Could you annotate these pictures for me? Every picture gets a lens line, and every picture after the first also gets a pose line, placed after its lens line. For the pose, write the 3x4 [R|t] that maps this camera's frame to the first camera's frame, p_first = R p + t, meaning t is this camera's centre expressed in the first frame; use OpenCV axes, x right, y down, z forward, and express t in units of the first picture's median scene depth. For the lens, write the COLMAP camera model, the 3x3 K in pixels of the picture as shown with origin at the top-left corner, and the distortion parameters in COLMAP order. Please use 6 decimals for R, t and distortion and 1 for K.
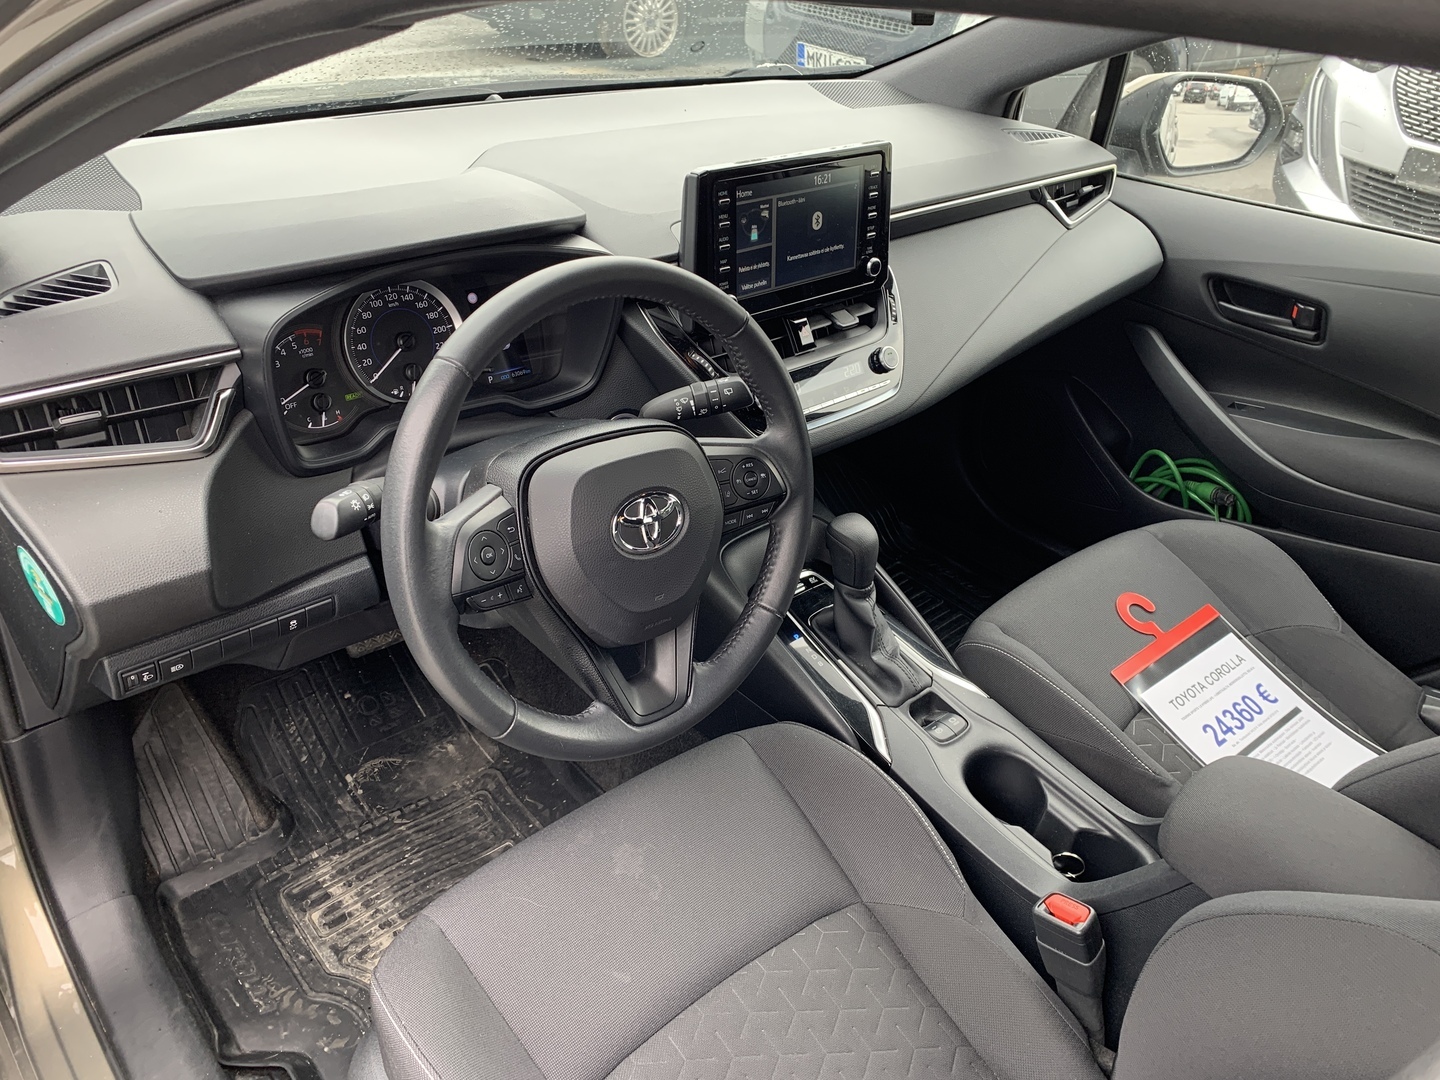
lens RADIAL K [[1076.2, 0, 733.4], [0, 1076.2, 561.8], [0, 0, 1]] dist [0.003814, 0.001226]
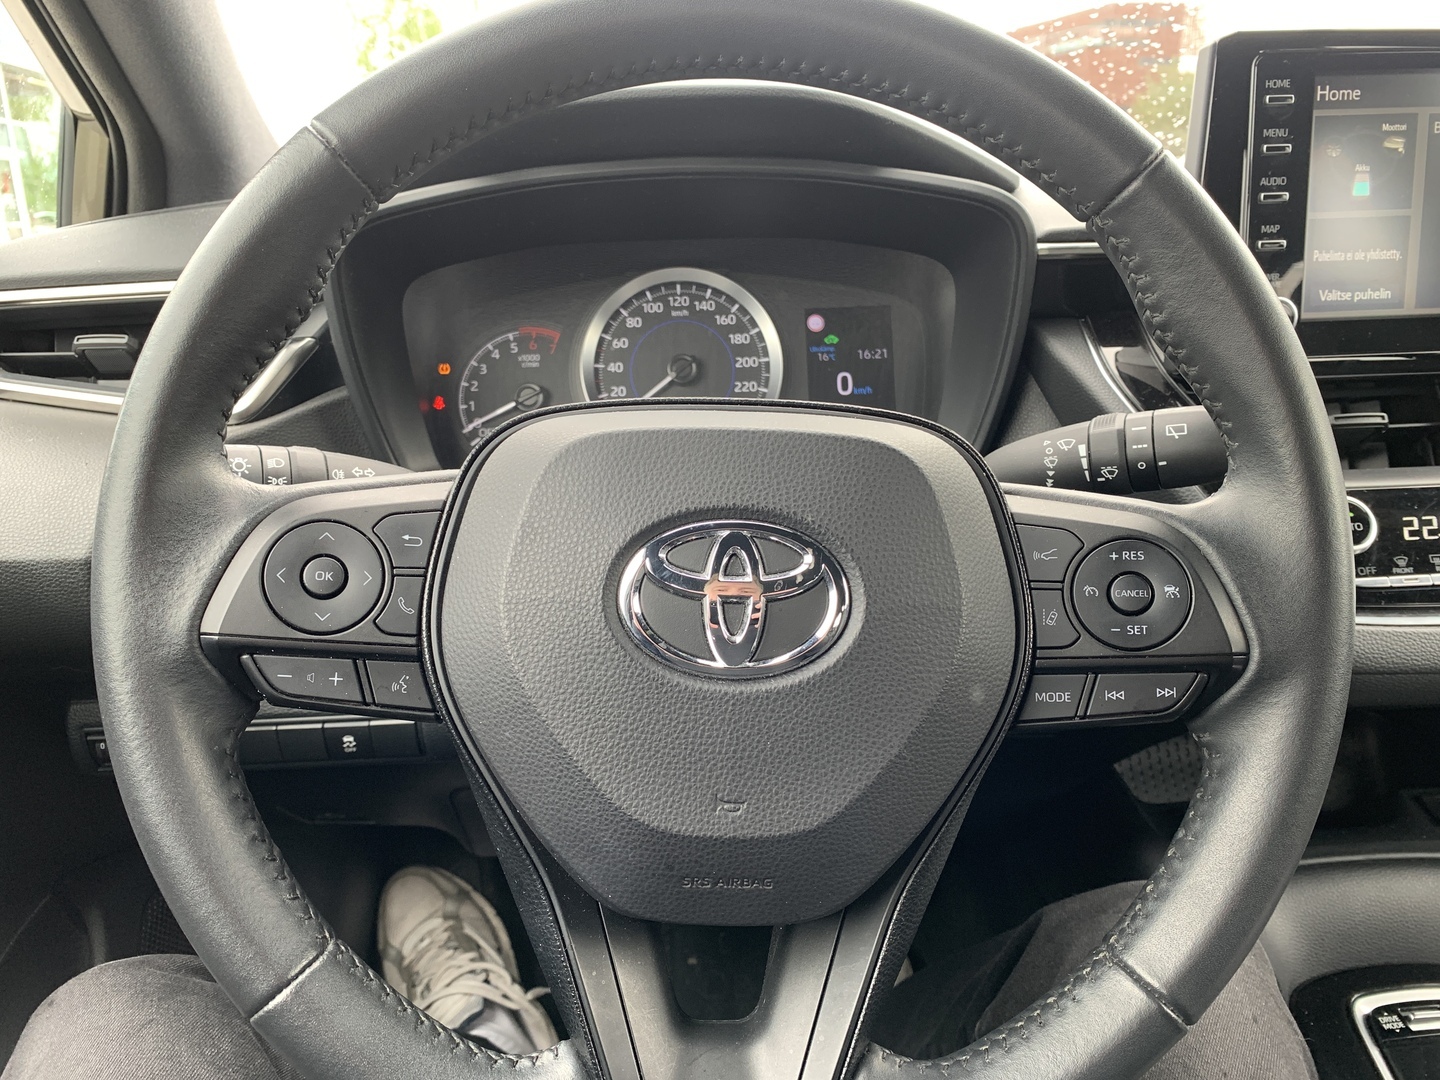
lens RADIAL K [[1076.2, 0, 733.4], [0, 1076.2, 561.8], [0, 0, 1]] dist [0.003814, 0.001226]
pose [[0.769643, 0.090702, -0.631999, 0.123193], [-0.280108, 0.937480, -0.206569, 0.023371], [0.573750, 0.336012, 0.746931, 0.559371]]
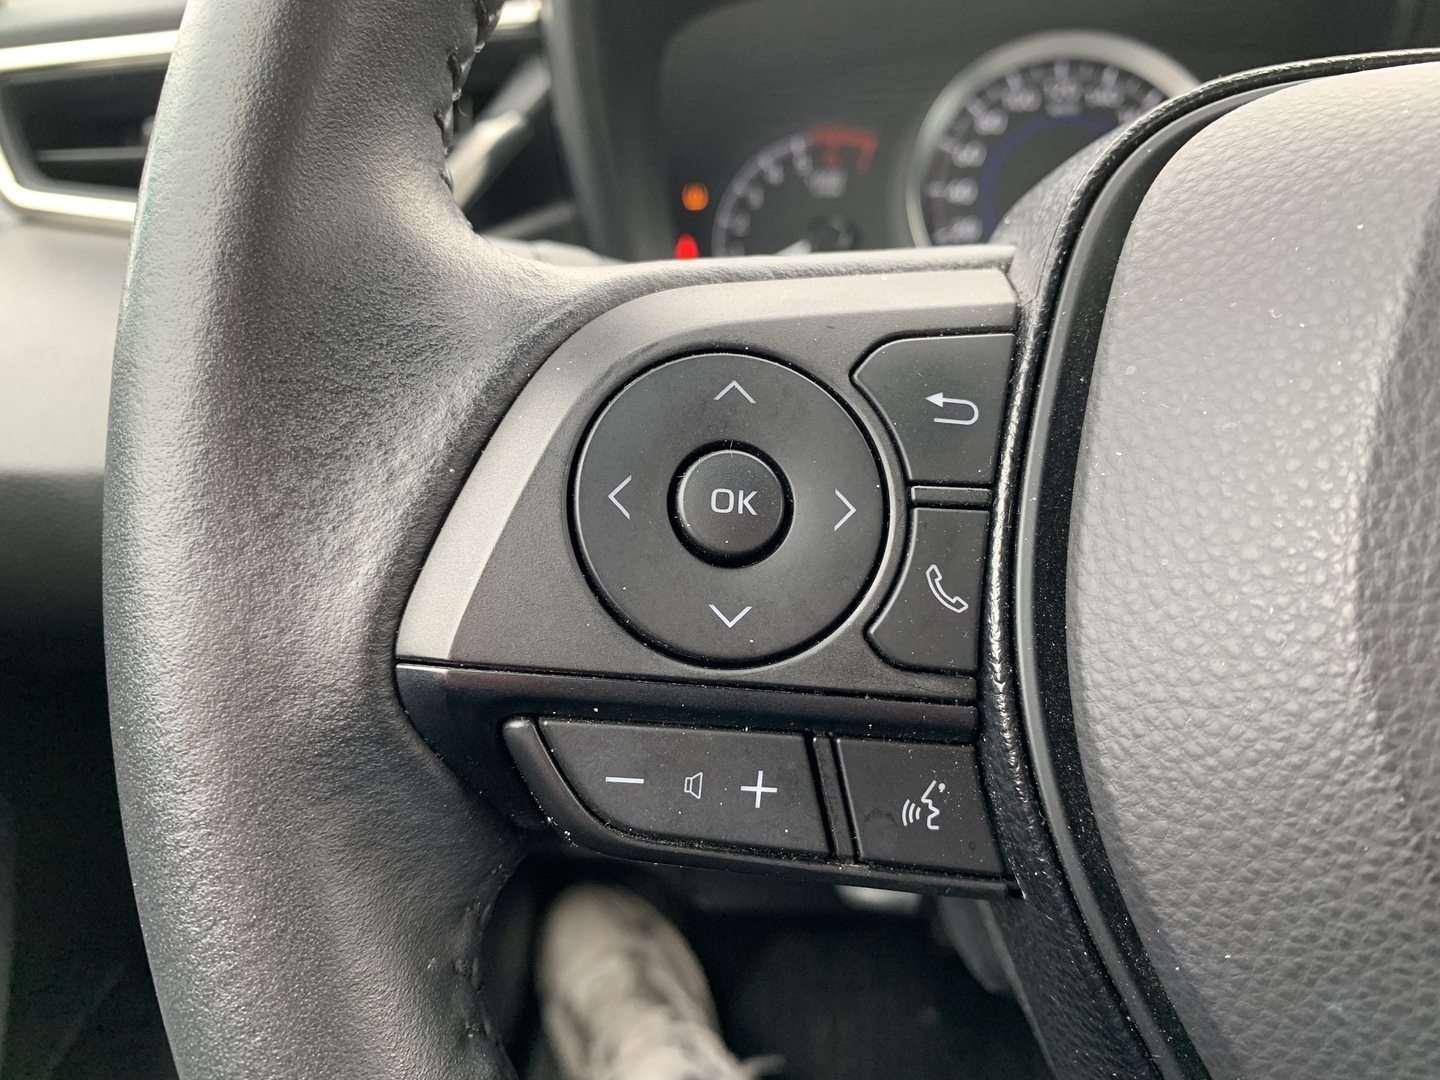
lens RADIAL K [[1096.9, 0, 752.1], [0, 1096.9, 546.2], [0, 0, 1]] dist [0.084881, -0.214492]
pose [[0.715574, 0.130614, -0.686217, -0.085750], [-0.314326, 0.937497, -0.149331, 0.016540], [0.623821, 0.322553, 0.711904, 0.648173]]
